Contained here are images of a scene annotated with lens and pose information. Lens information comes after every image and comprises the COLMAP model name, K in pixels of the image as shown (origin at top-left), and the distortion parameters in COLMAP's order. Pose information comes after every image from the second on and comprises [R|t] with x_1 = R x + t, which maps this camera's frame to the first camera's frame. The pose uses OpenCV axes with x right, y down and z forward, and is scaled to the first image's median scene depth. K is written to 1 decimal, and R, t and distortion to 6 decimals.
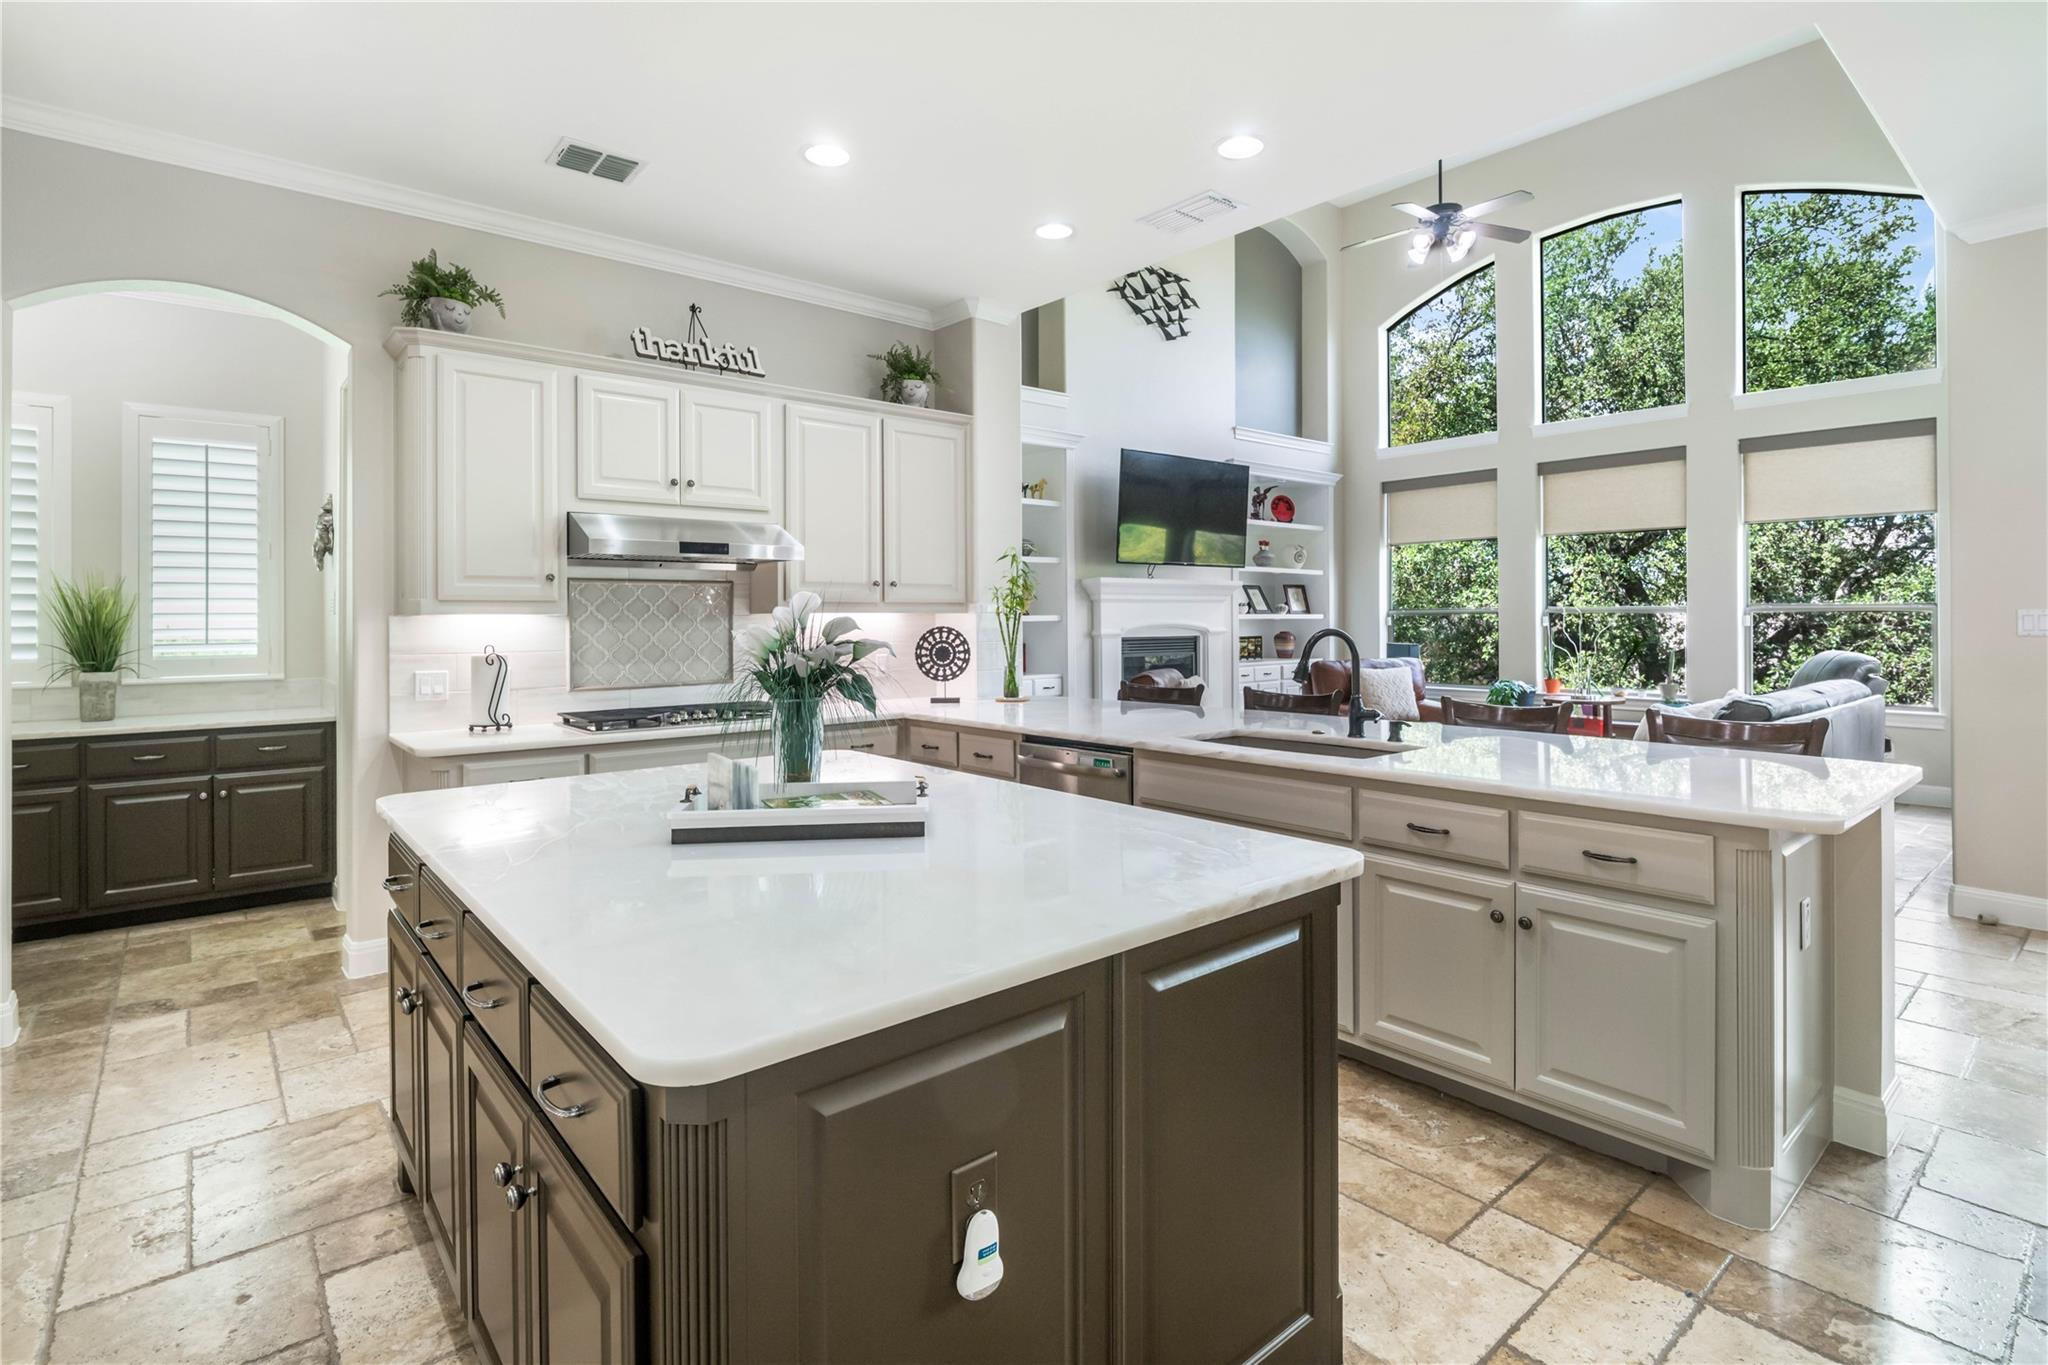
lens RADIAL K [[977.5, 0, 1019.5], [0, 977.5, 630.0], [0, 0, 1]] dist [-0.003830, -0.000930]
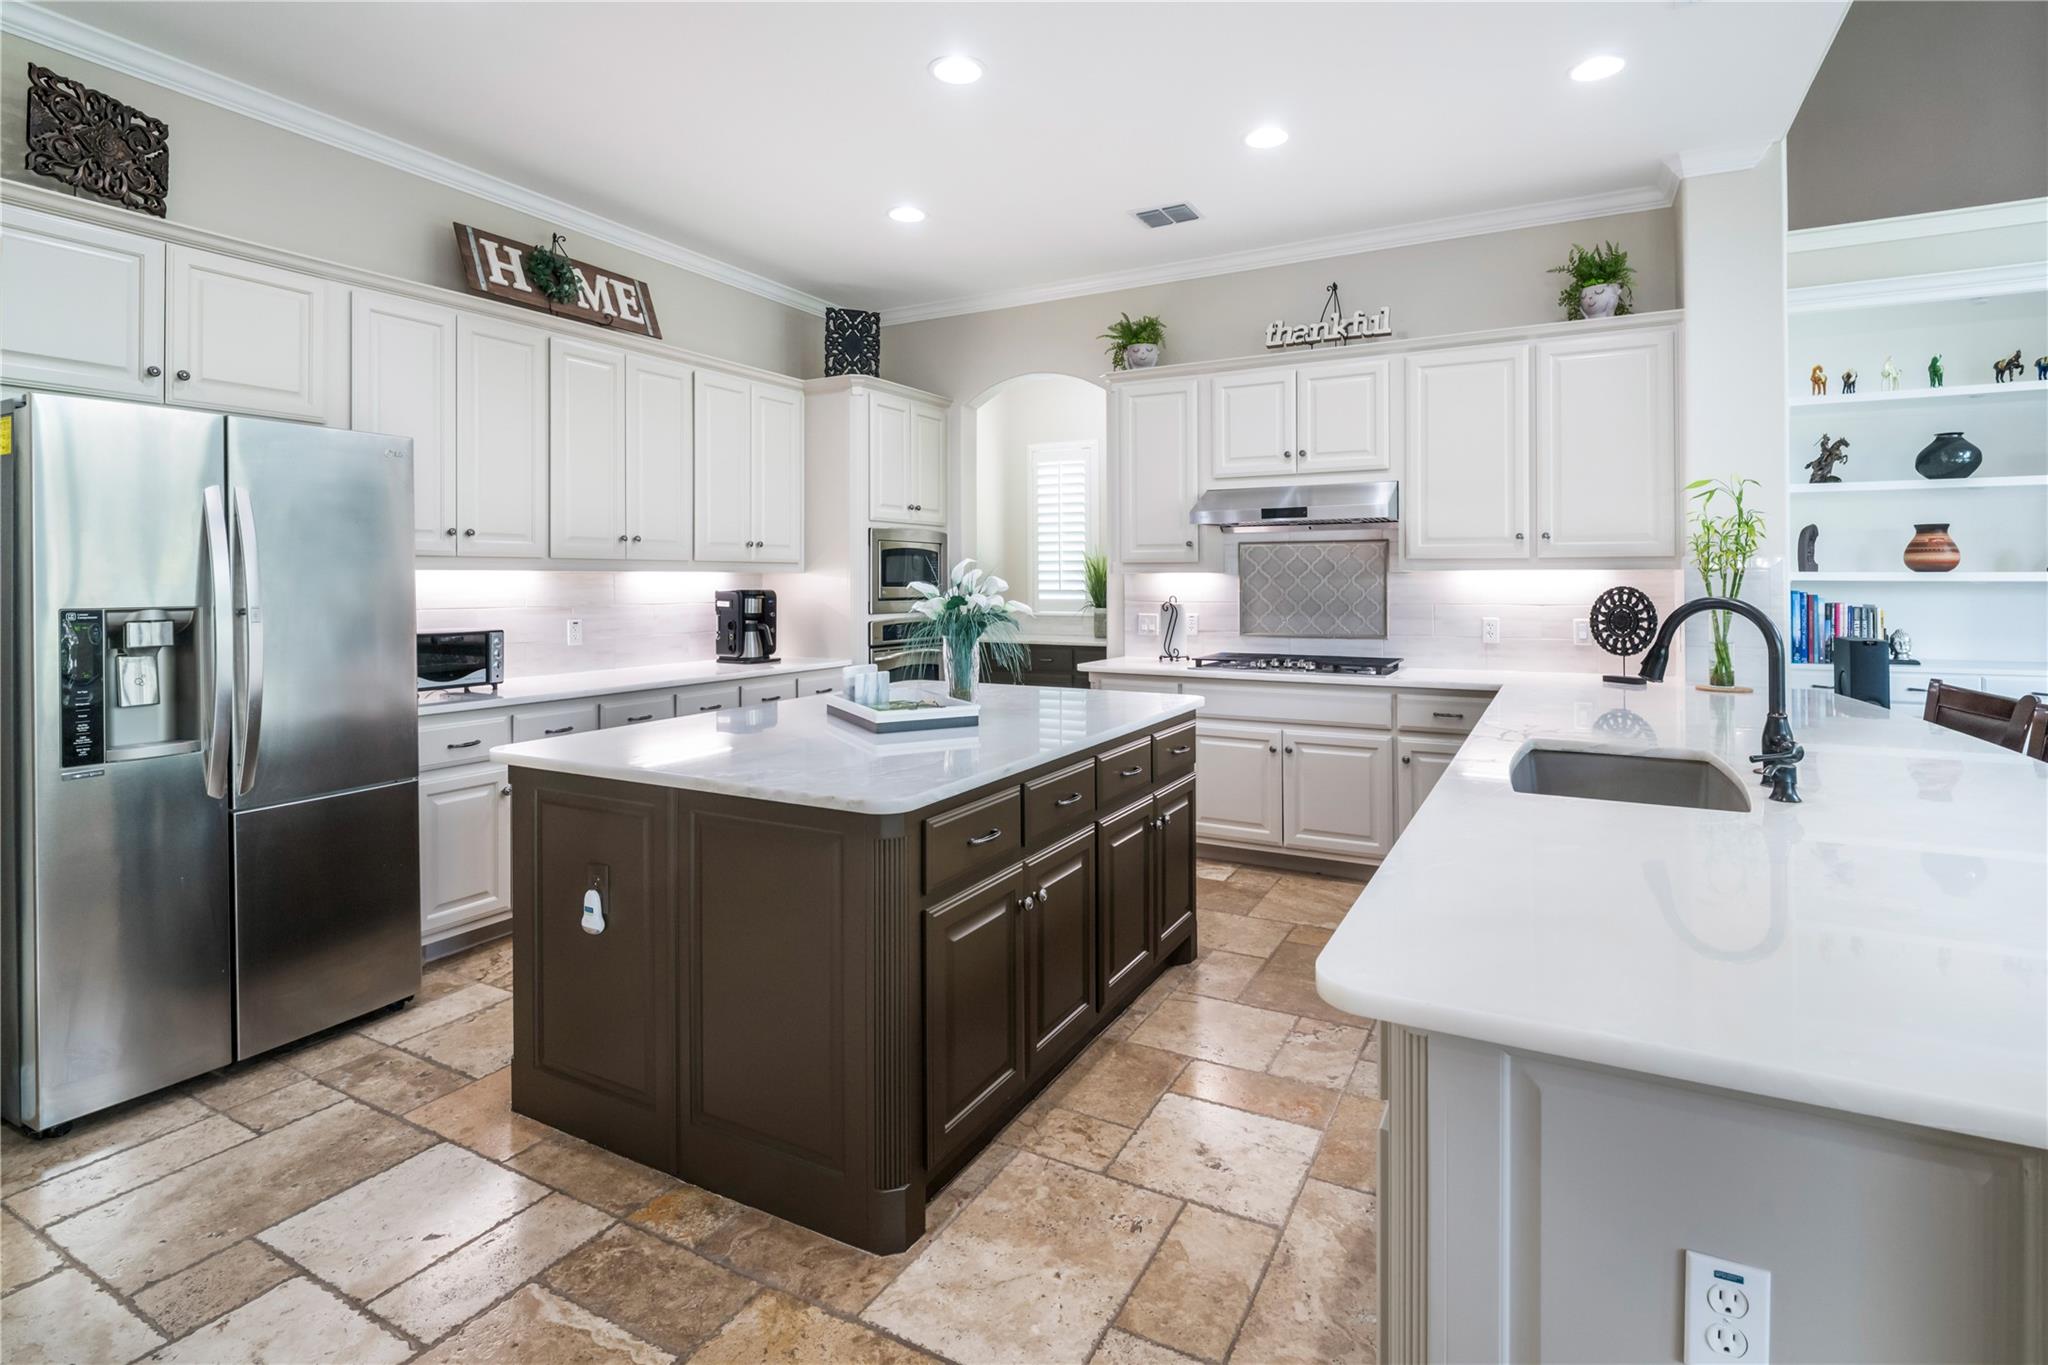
lens RADIAL K [[992.4, 0, 1031.8], [0, 992.4, 593.0], [0, 0, 1]] dist [-0.012257, -0.000685]
pose [[0.367527, 0.018416, -0.929831, 0.299408], [-0.010530, 0.999822, 0.015640, -0.003671], [0.929953, 0.004043, 0.367655, 0.156544]]
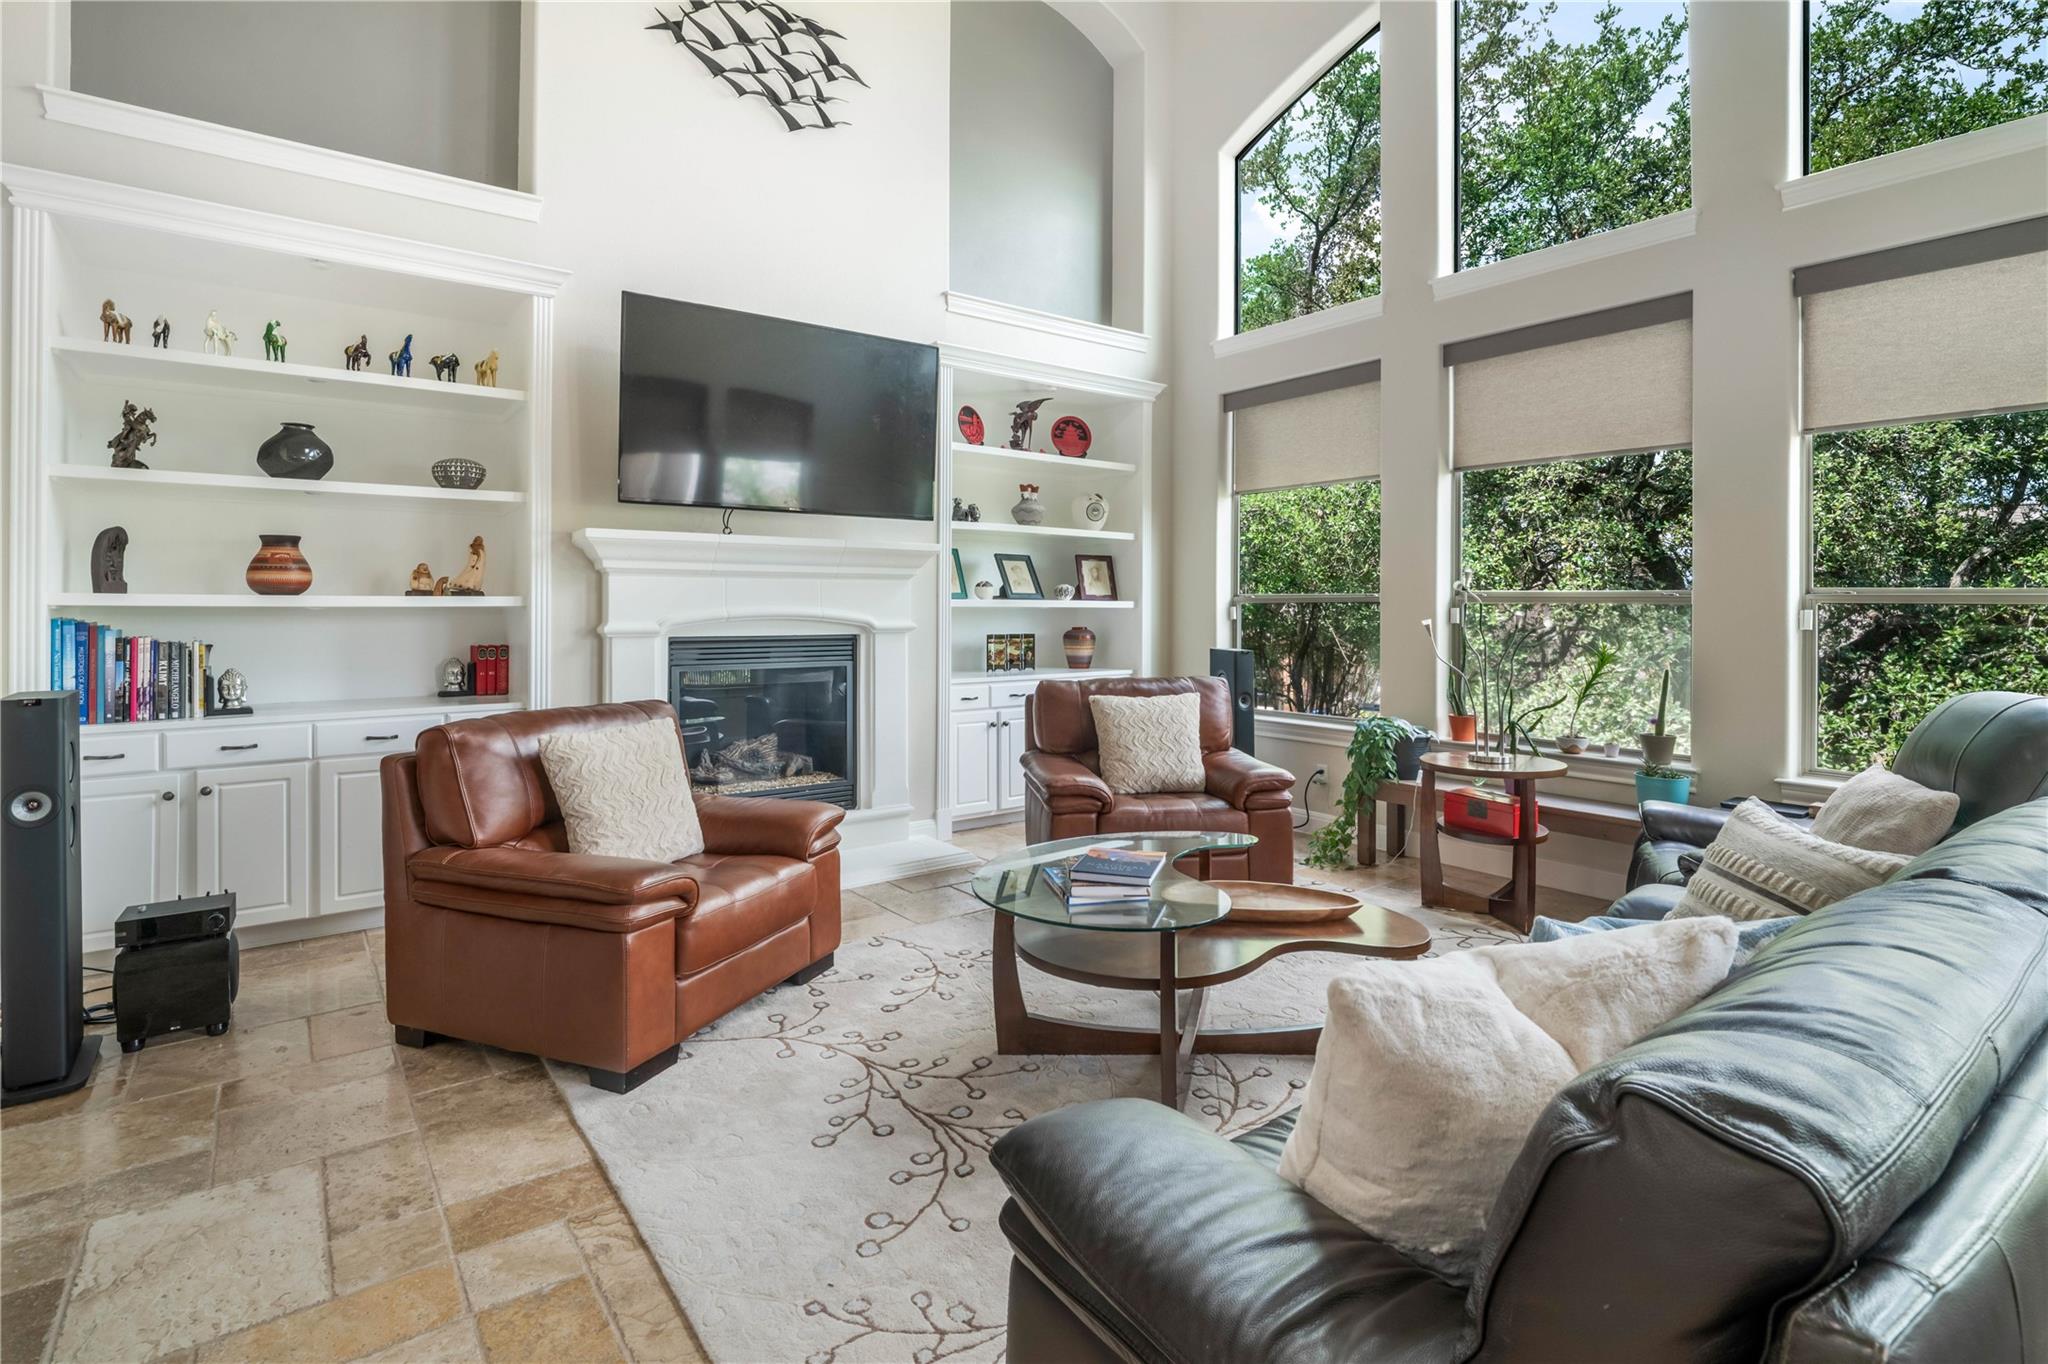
lens RADIAL K [[973.7, 0, 1028.4], [0, 973.7, 622.8], [0, 0, 1]] dist [-0.008622, 0.000510]
pose [[0.998585, 0.011194, -0.051985, 0.333232], [-0.010862, 0.999919, 0.006658, -0.006446], [0.052056, -0.006084, 0.998626, 0.429493]]
